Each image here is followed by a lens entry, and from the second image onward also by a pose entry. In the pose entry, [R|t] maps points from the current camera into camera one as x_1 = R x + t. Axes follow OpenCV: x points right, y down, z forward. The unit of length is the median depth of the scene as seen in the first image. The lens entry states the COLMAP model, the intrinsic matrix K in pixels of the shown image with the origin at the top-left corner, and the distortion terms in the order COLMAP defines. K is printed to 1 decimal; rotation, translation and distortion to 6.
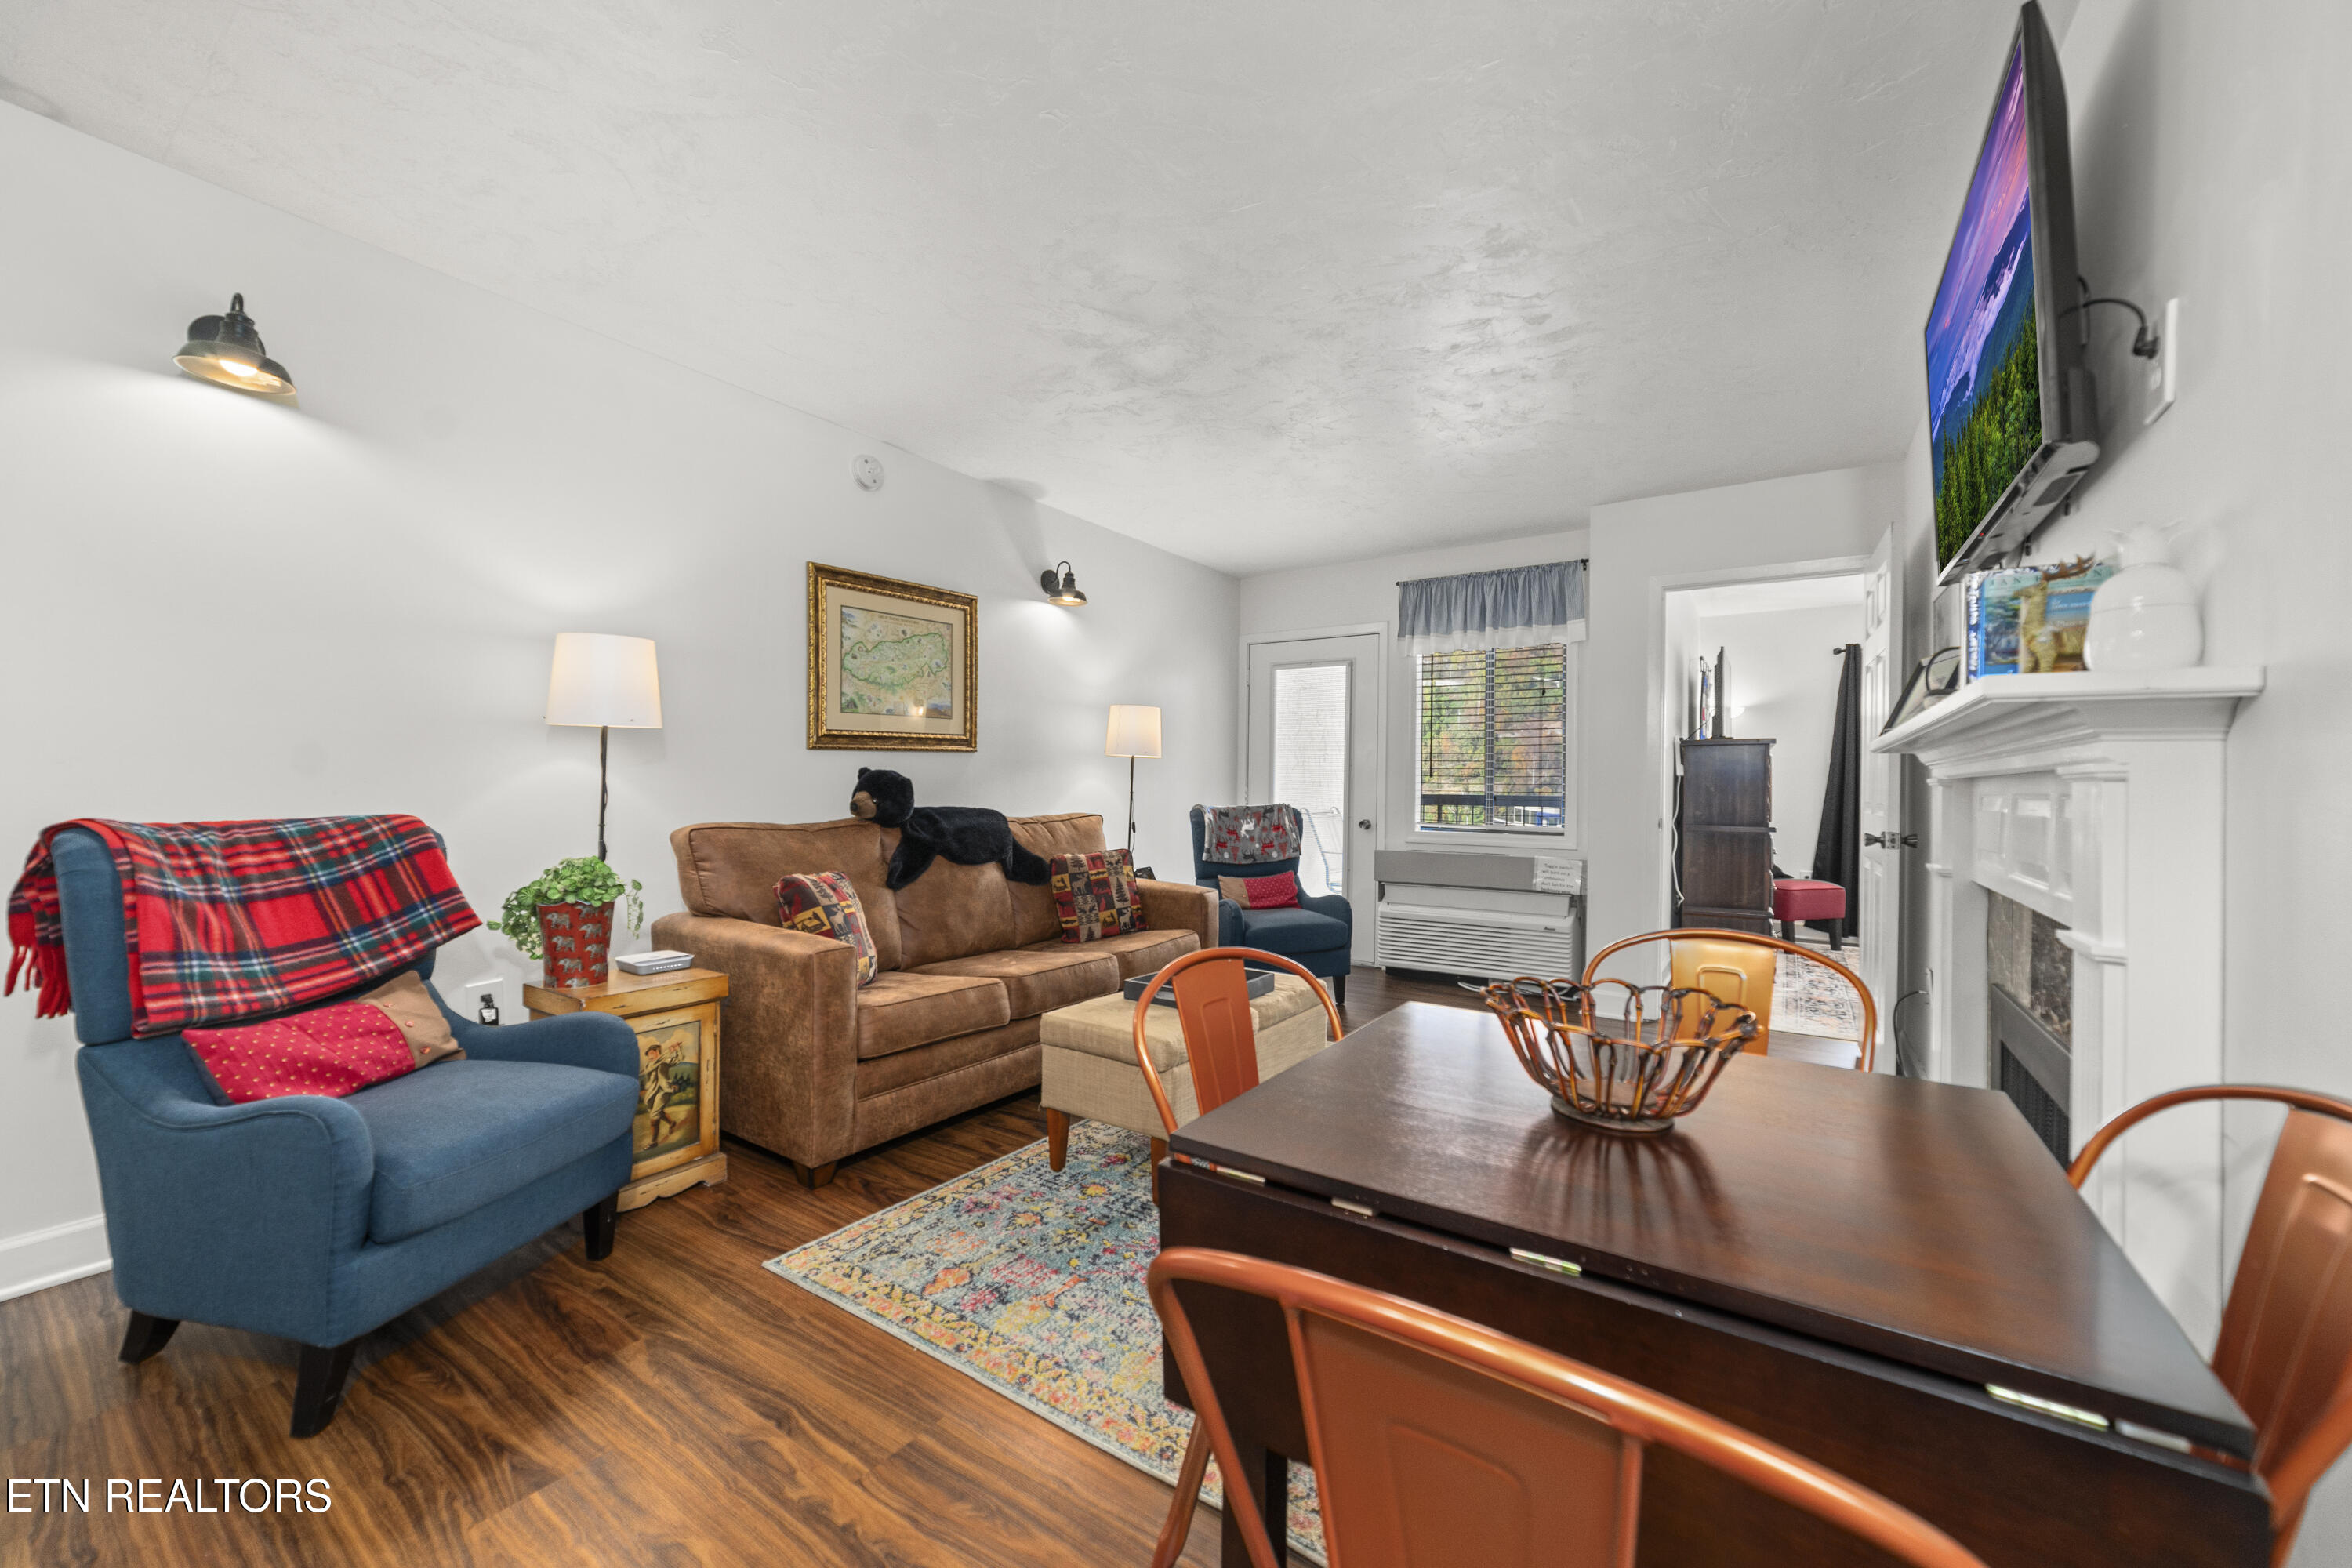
lens RADIAL K [[911.3, 0, 1176.4], [0, 911.3, 787.9], [0, 0, 1]] dist [-0.005632, 0.004302]
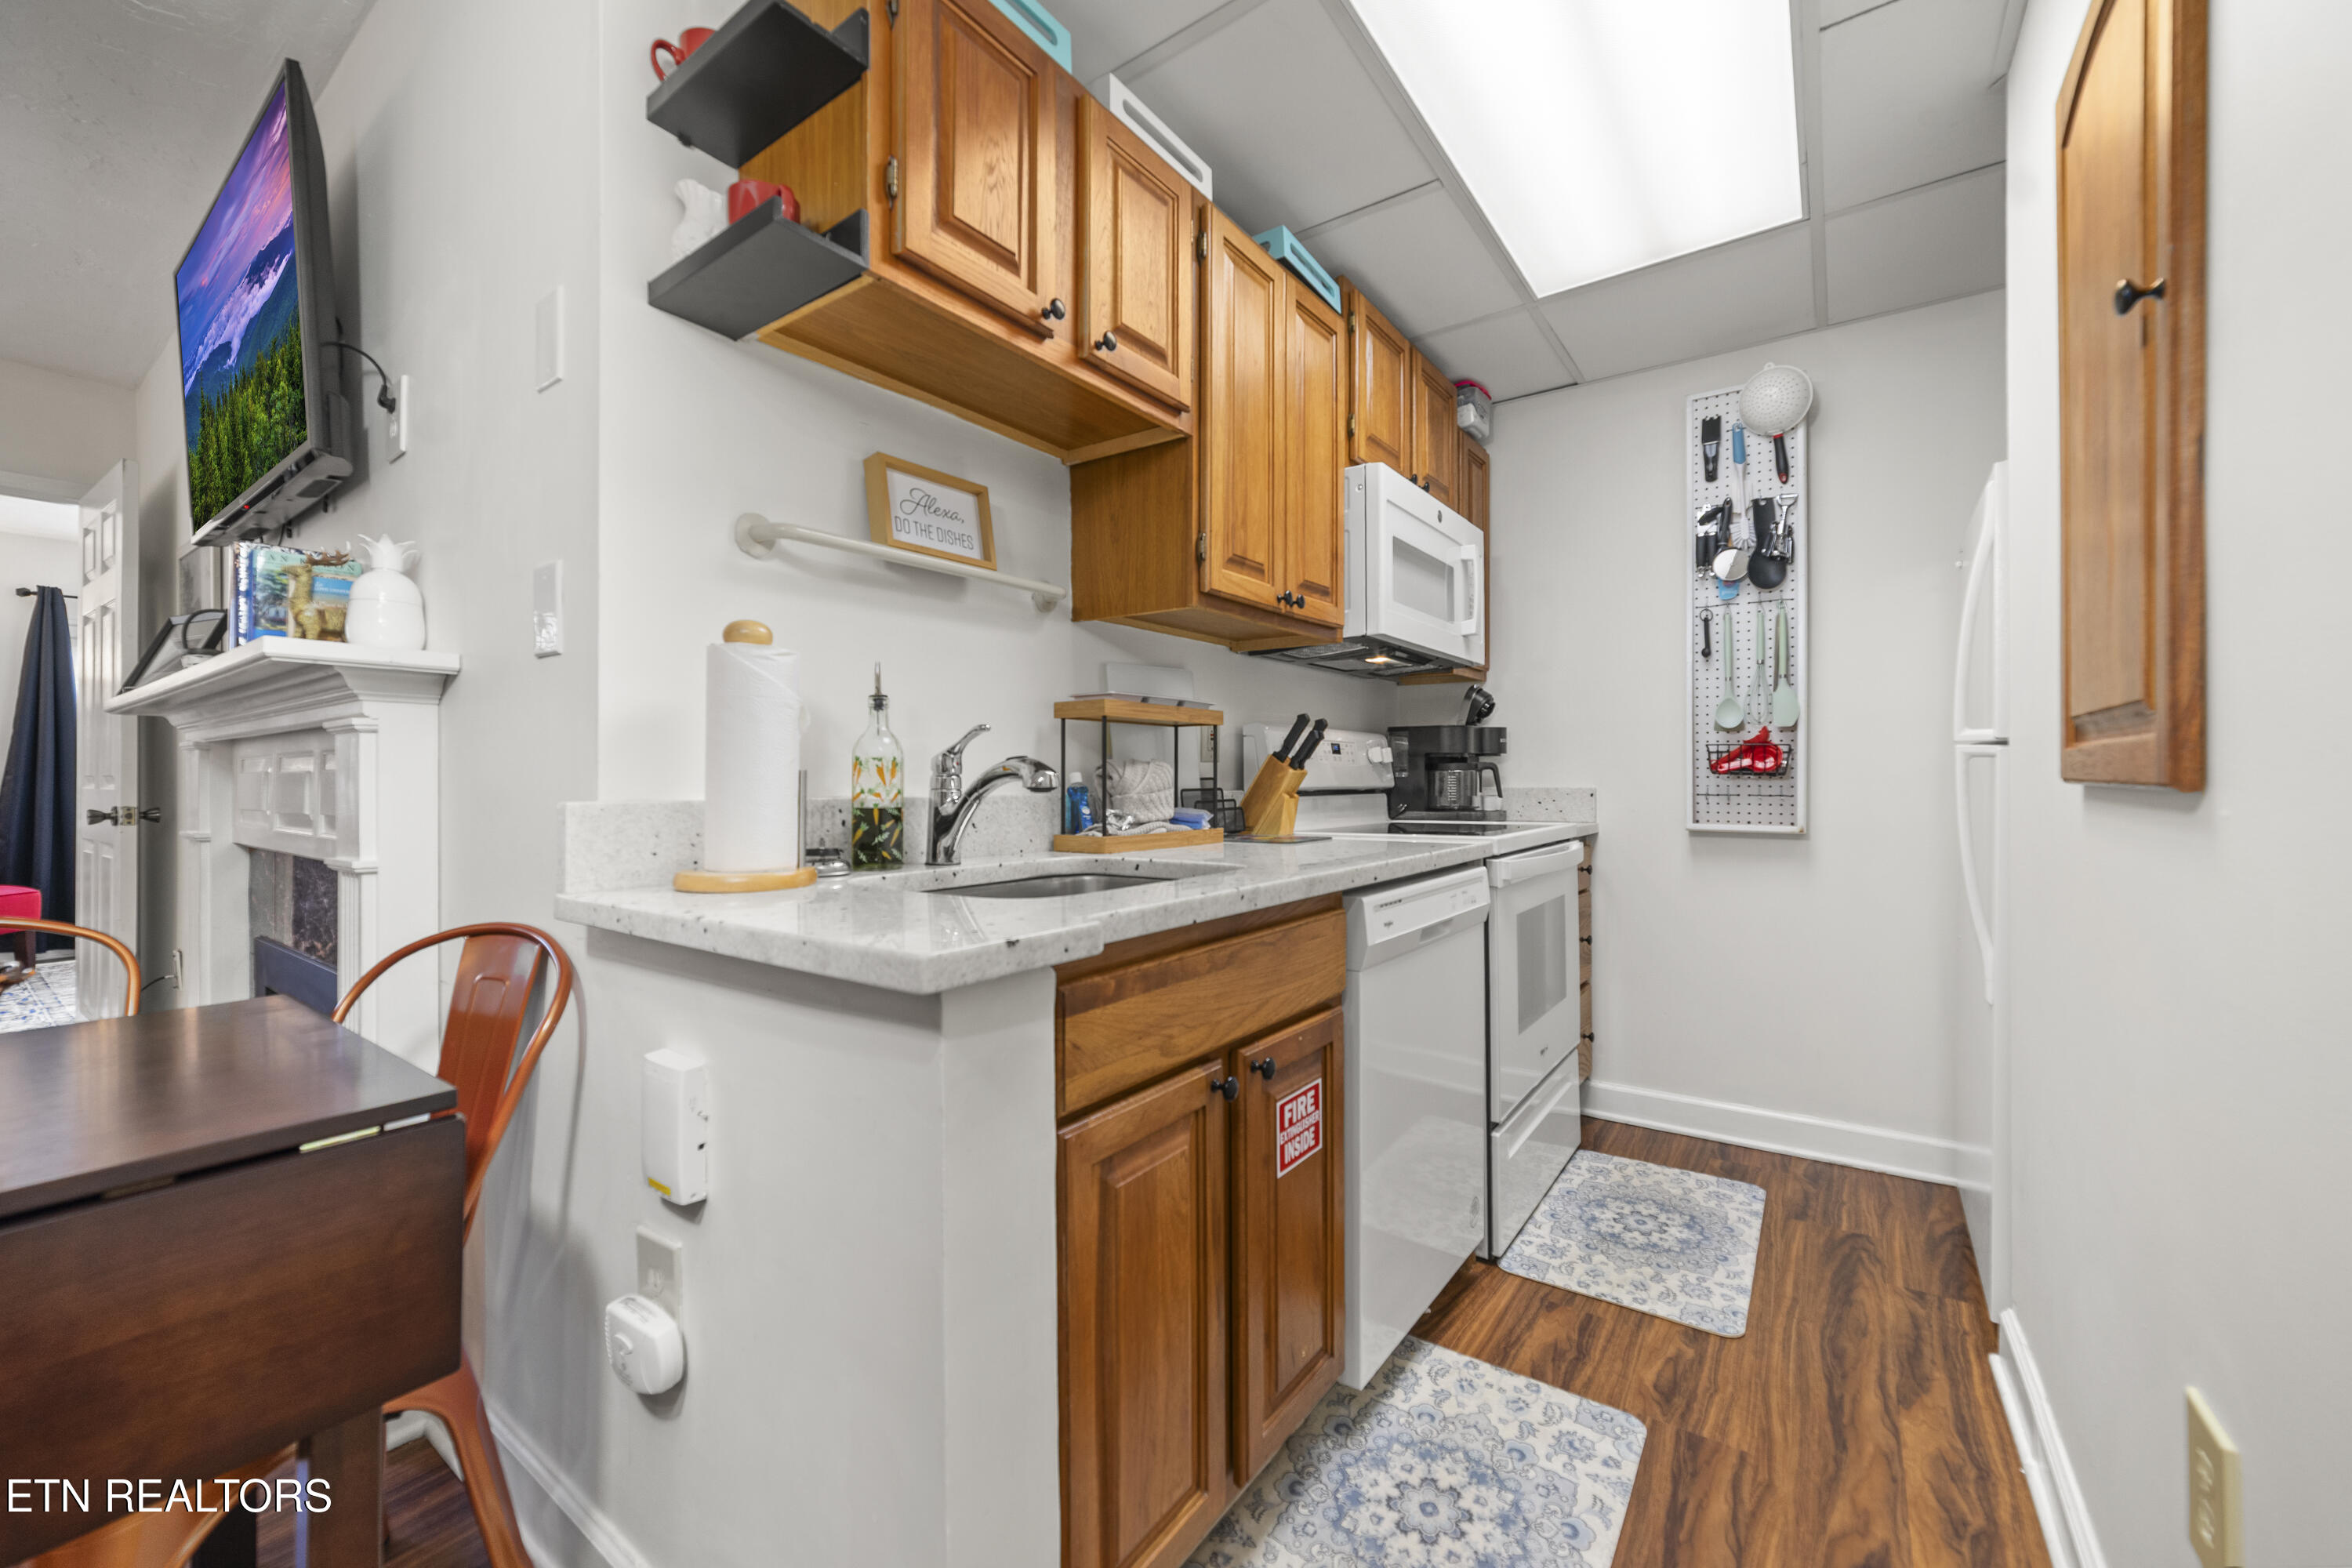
lens RADIAL K [[911.3, 0, 1186.0], [0, 911.3, 762.5], [0, 0, 1]] dist [-0.005632, 0.004302]
pose [[0.031971, 0.006069, 0.999470, -0.100462], [0.005110, 0.999968, -0.006236, 0.022881], [-0.999476, 0.005306, 0.031939, -0.090086]]
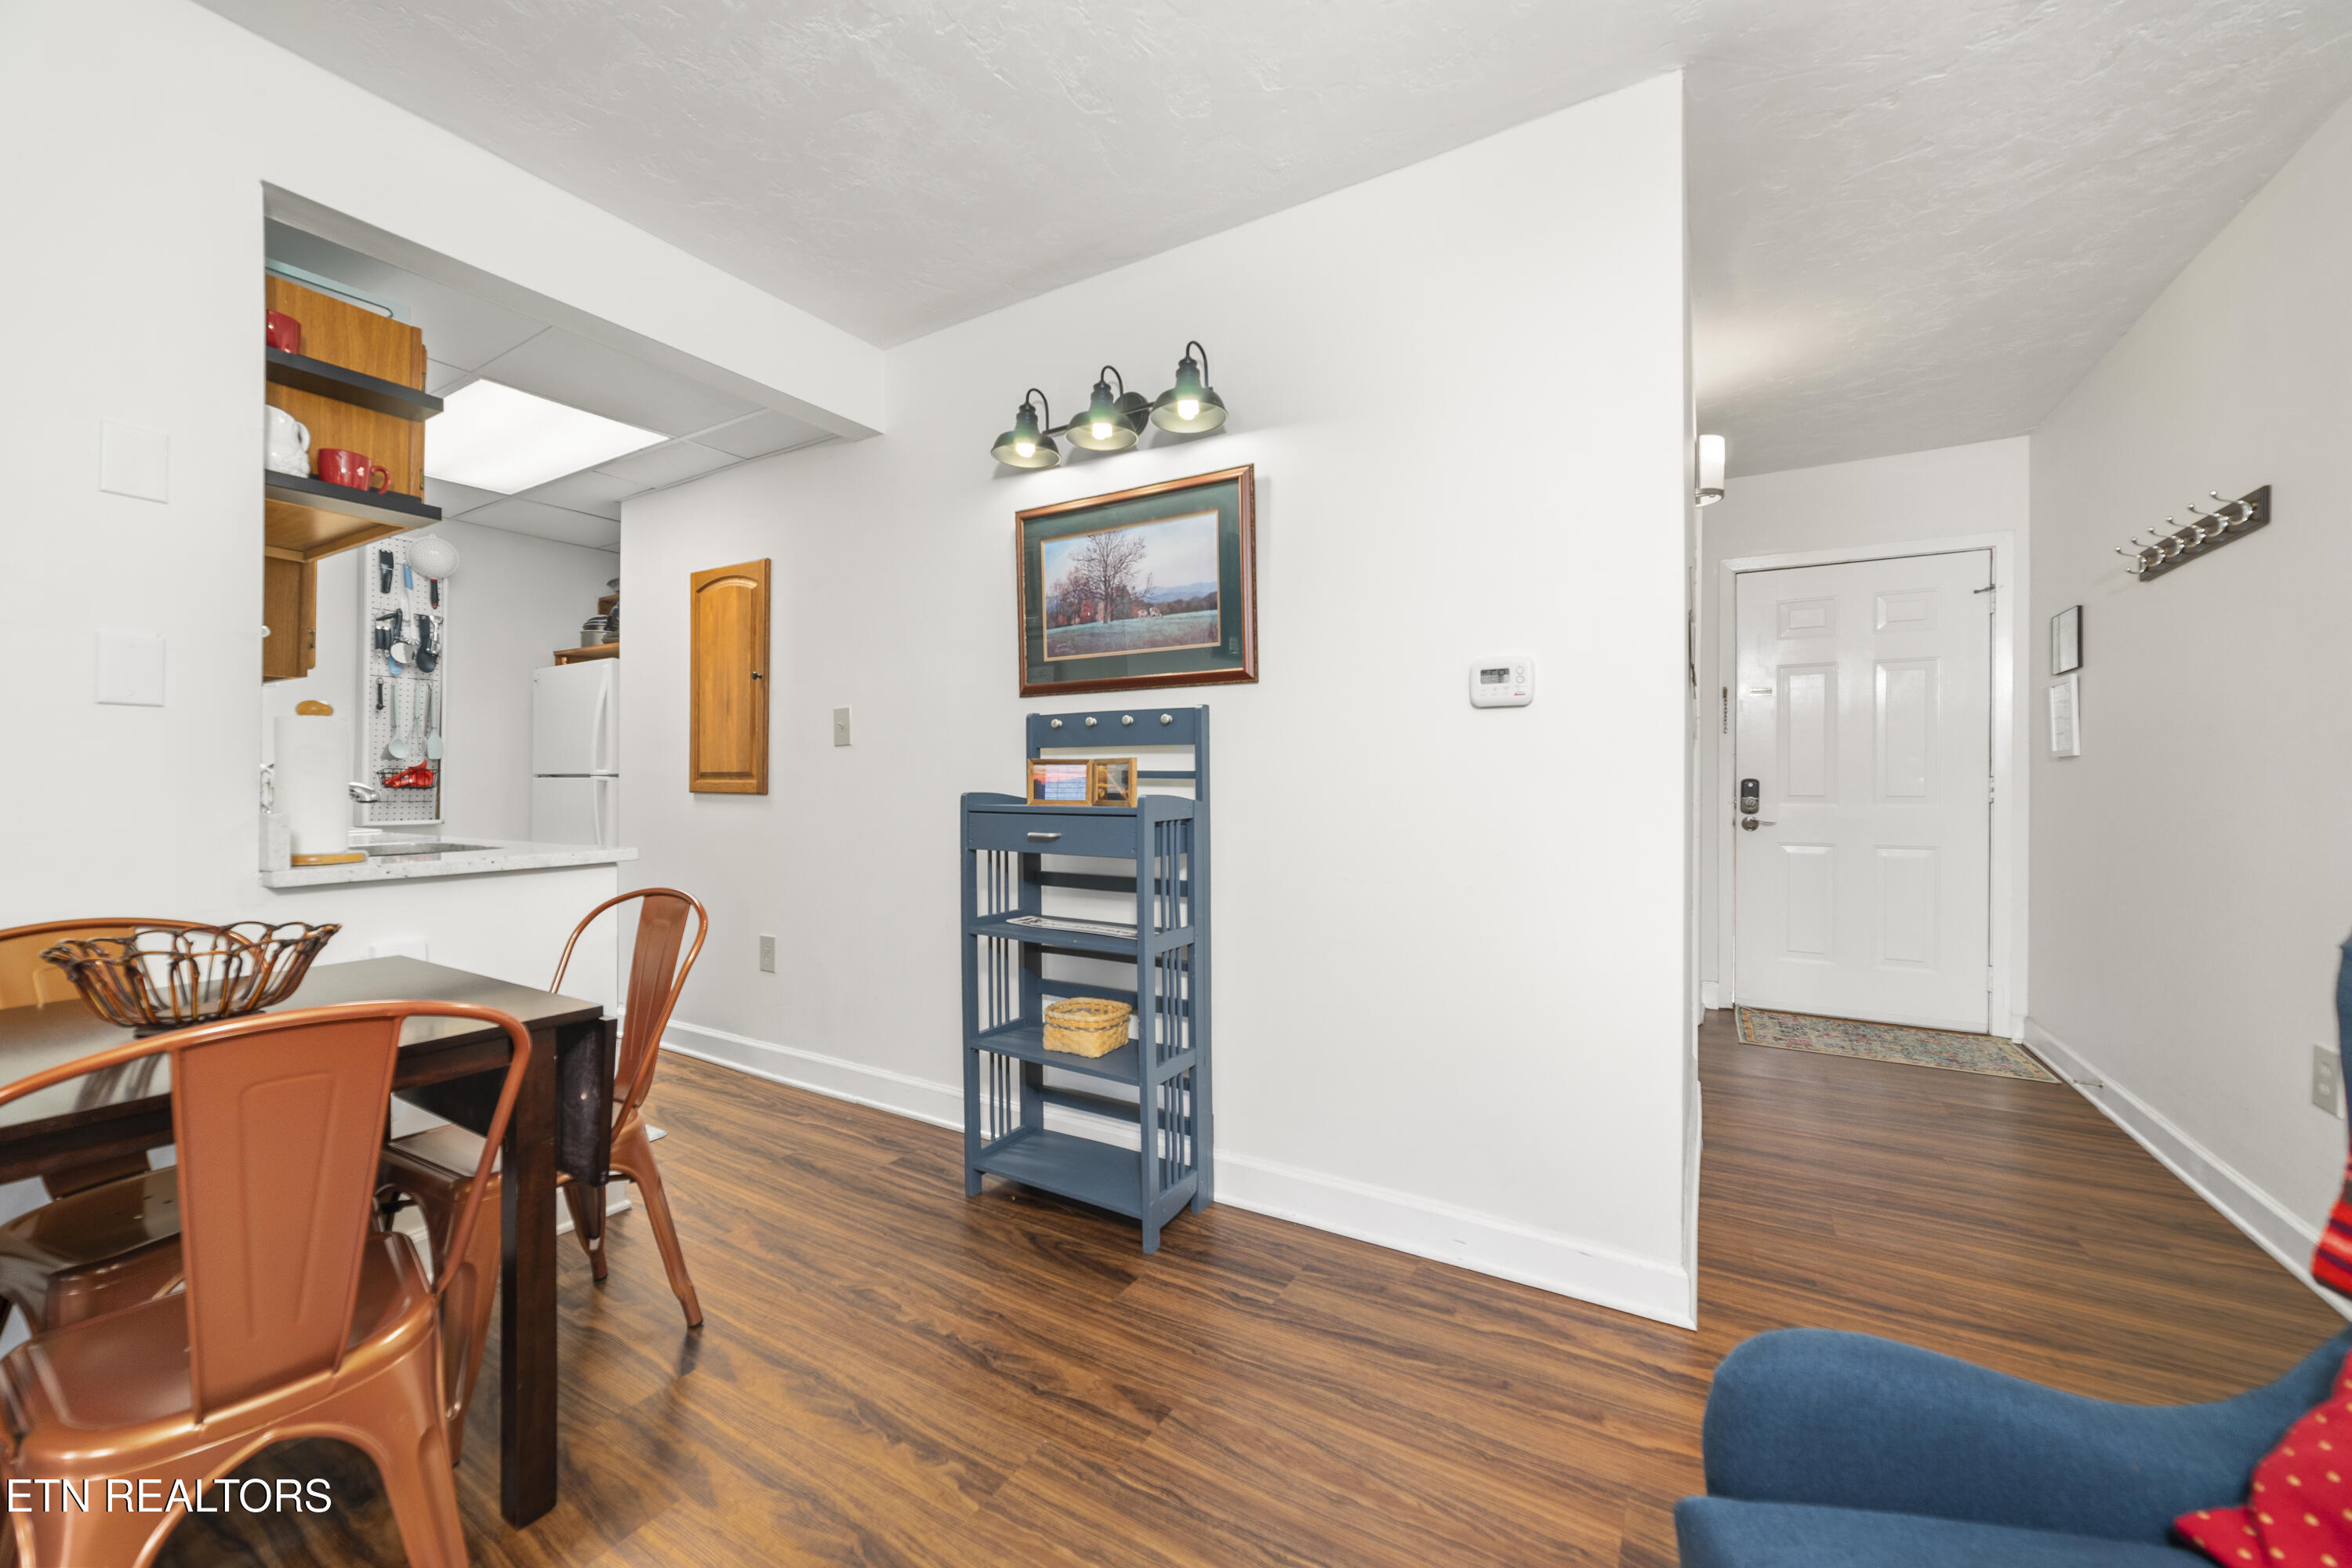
lens RADIAL K [[911.3, 0, 1164.6], [0, 911.3, 792.8], [0, 0, 1]] dist [-0.005632, 0.004302]
pose [[-0.998933, -0.010962, -0.044864, -0.313327], [-0.011582, 0.999841, 0.013582, 0.004427], [0.044708, 0.014087, -0.998901, 0.954141]]
